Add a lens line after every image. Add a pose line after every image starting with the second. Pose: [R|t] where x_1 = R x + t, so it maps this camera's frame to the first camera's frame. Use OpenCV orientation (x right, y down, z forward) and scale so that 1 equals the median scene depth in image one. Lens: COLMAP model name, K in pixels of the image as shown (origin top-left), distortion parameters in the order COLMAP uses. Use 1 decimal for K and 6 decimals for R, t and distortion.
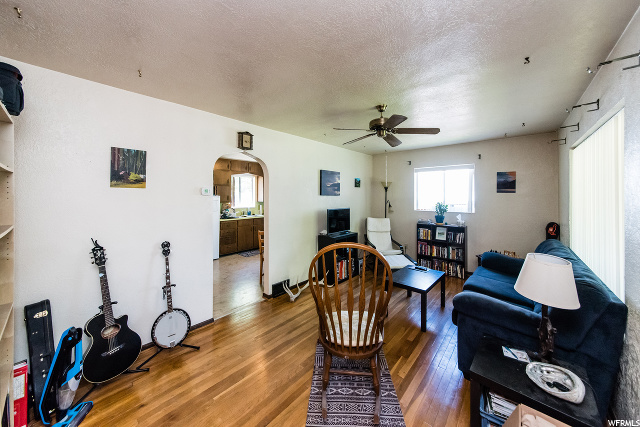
lens RADIAL K [[228.4, 0, 313.0], [0, 228.4, 194.2], [0, 0, 1]] dist [0.011932, 0.000003]
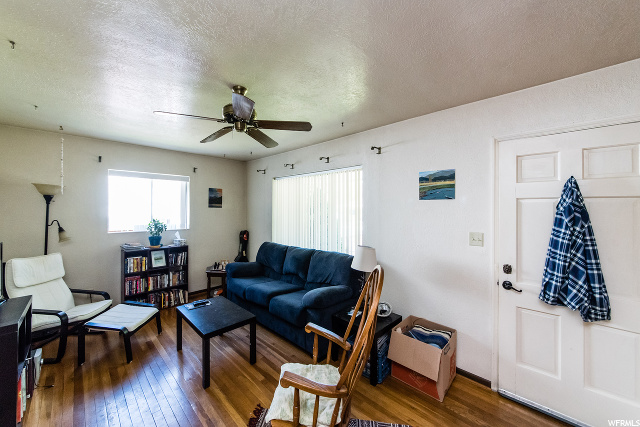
lens RADIAL K [[241.0, 0, 322.9], [0, 241.0, 209.3], [0, 0, 1]] dist [0.000251, 0.000041]
pose [[-0.001757, -0.003551, 0.999992, -0.271573], [-0.007737, 0.999964, 0.003537, -0.005418], [-0.999969, -0.007731, -0.001784, 0.439747]]
